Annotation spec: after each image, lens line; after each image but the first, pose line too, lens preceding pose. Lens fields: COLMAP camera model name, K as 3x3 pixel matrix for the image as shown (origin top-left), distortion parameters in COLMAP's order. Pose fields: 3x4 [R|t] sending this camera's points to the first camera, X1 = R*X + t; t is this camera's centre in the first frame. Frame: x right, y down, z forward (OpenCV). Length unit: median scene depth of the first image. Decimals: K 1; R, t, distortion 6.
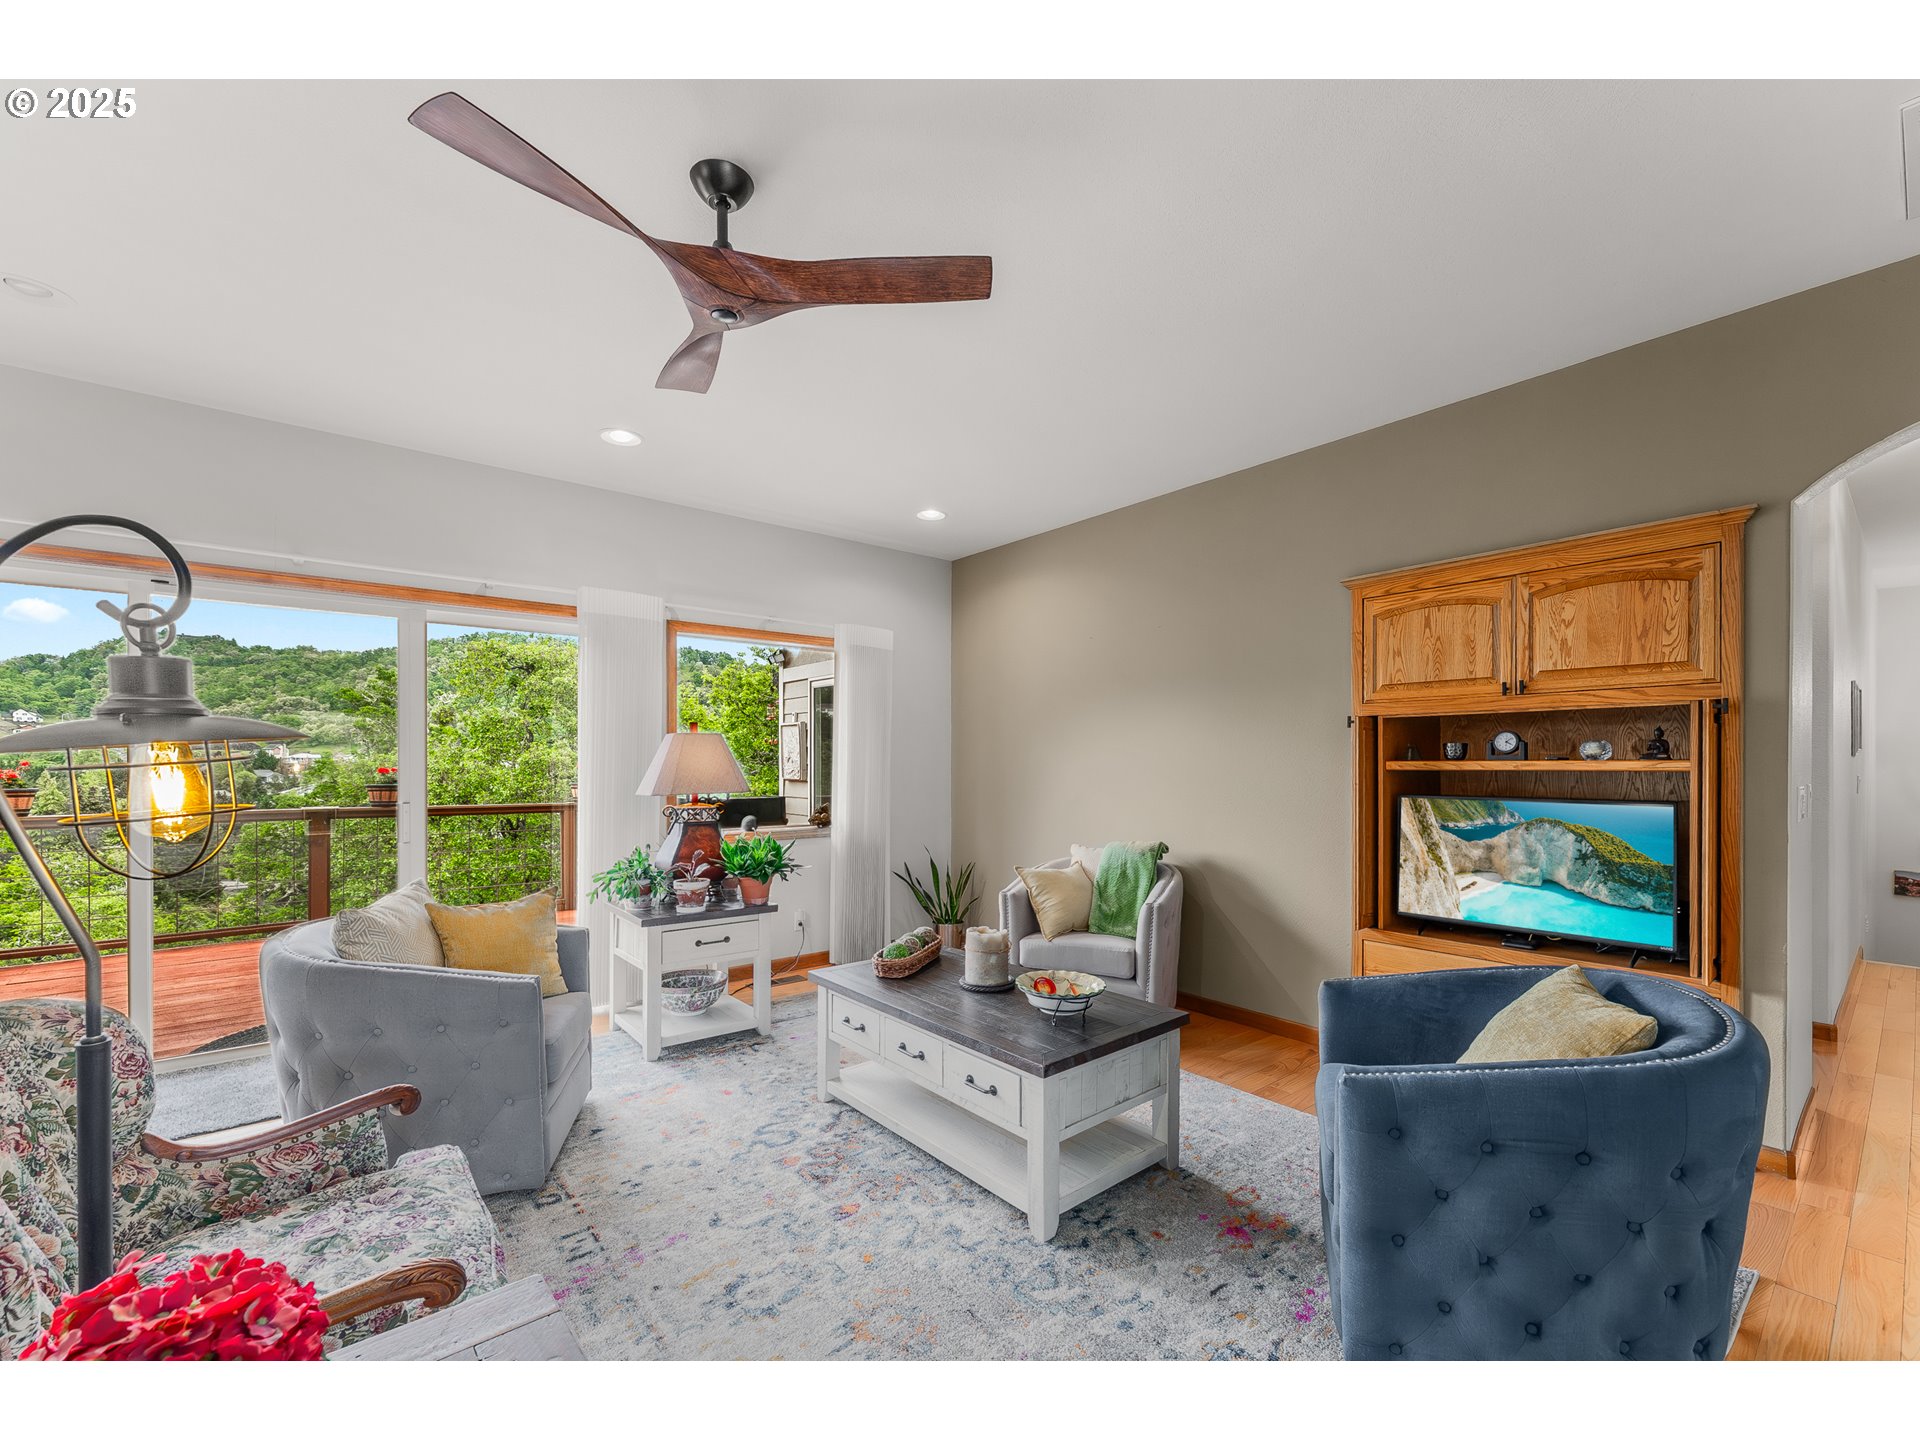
lens RADIAL K [[792.2, 0, 949.5], [0, 792.2, 763.1], [0, 0, 1]] dist [0.001278, 0.000133]
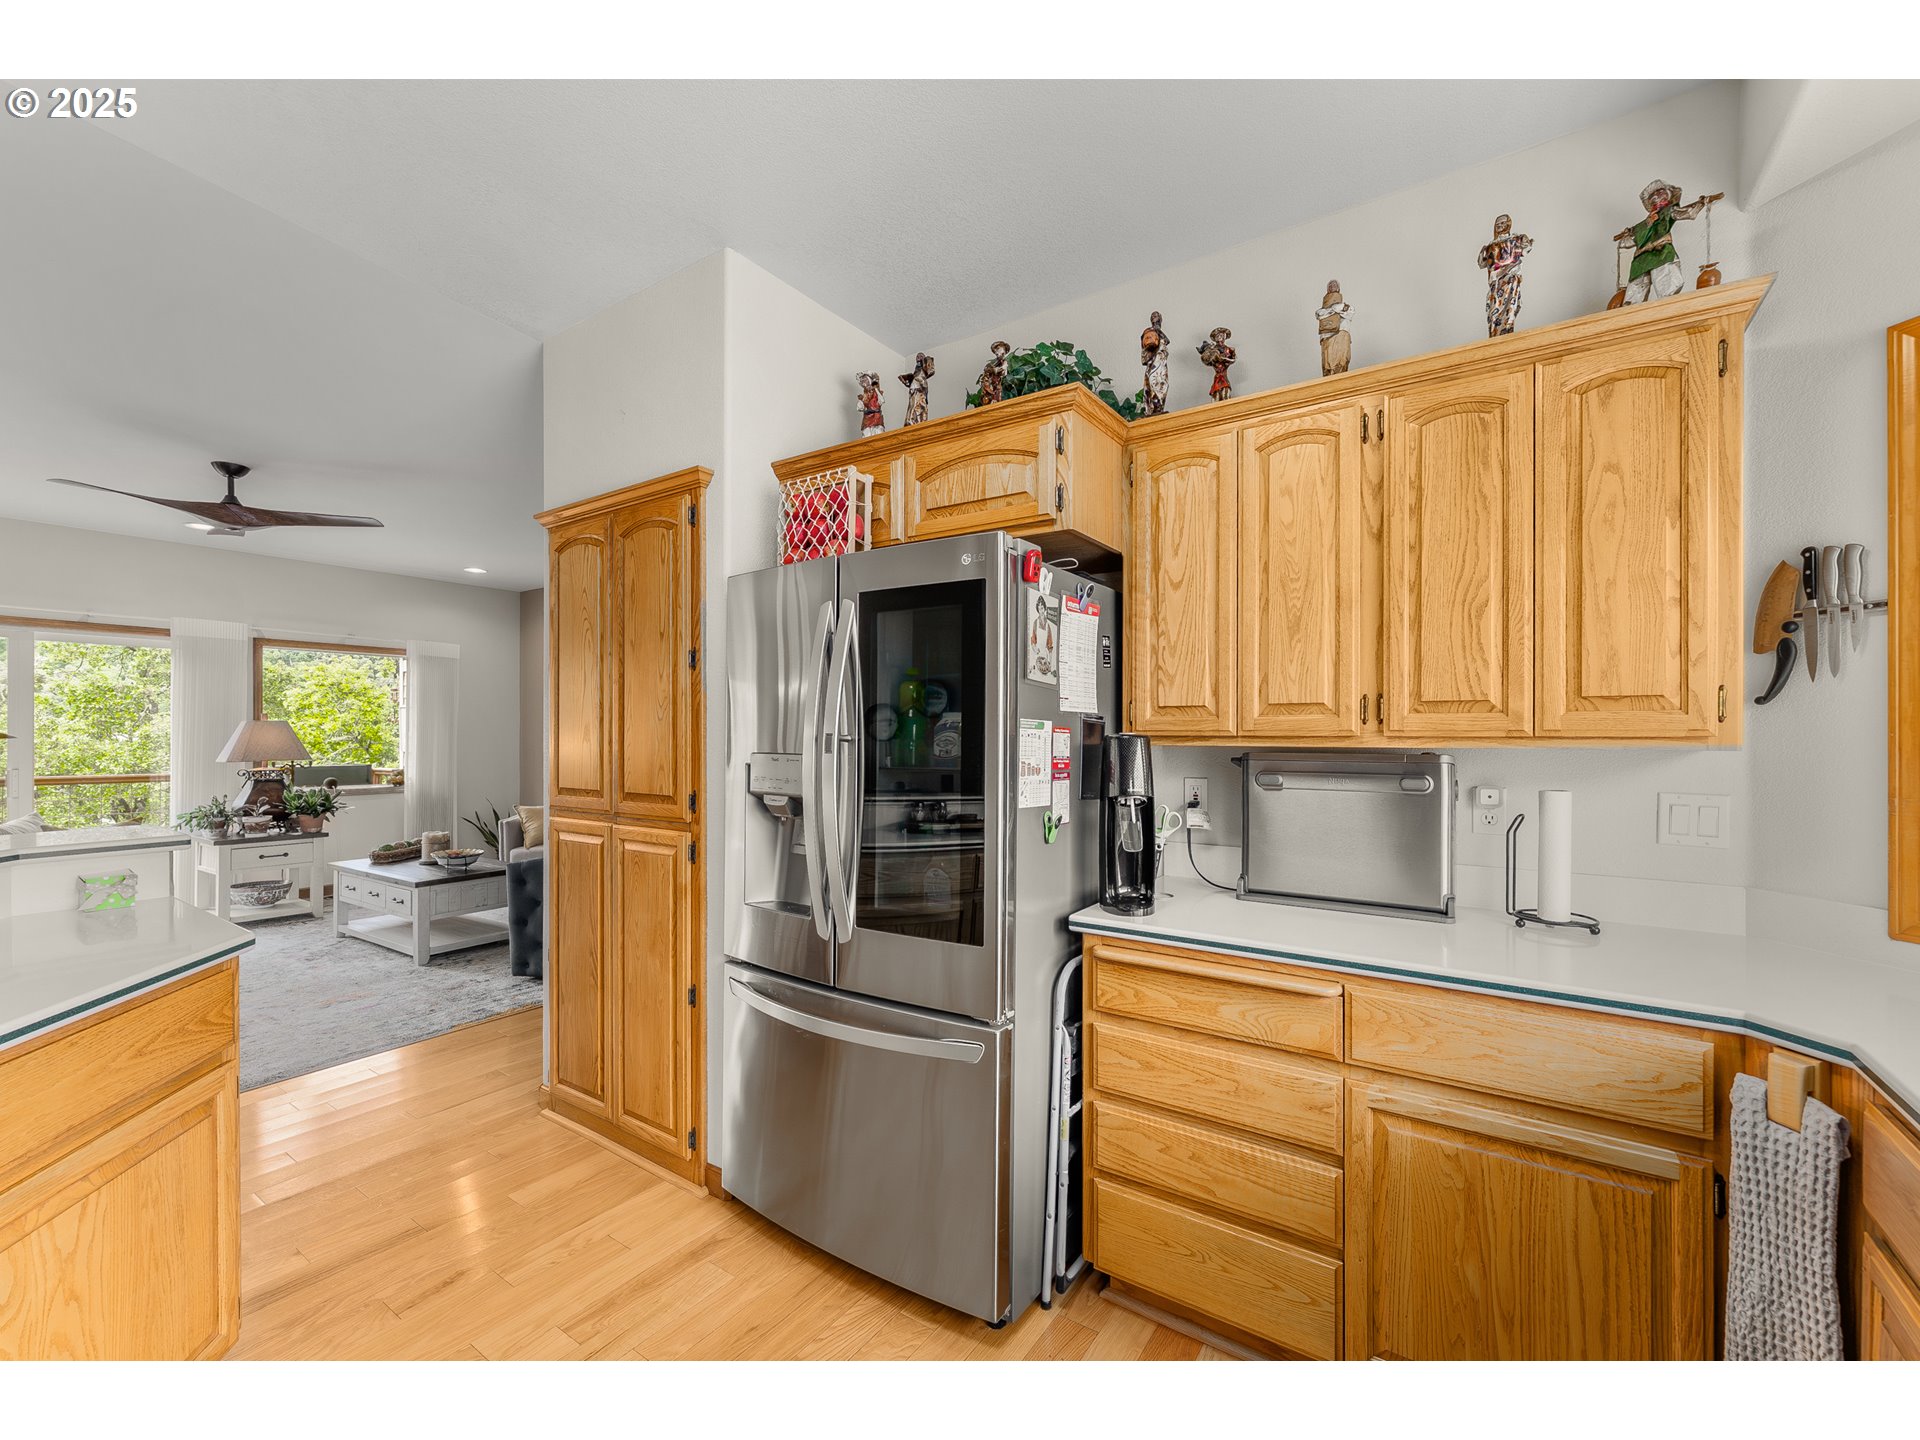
lens RADIAL K [[799.4, 0, 954.3], [0, 799.4, 731.2], [0, 0, 1]] dist [0.001316, 0.000457]
pose [[0.957242, 0.002111, 0.289280, 0.499800], [-0.000474, 0.999983, -0.005730, -0.009511], [-0.289287, 0.005348, 0.957227, -0.847239]]
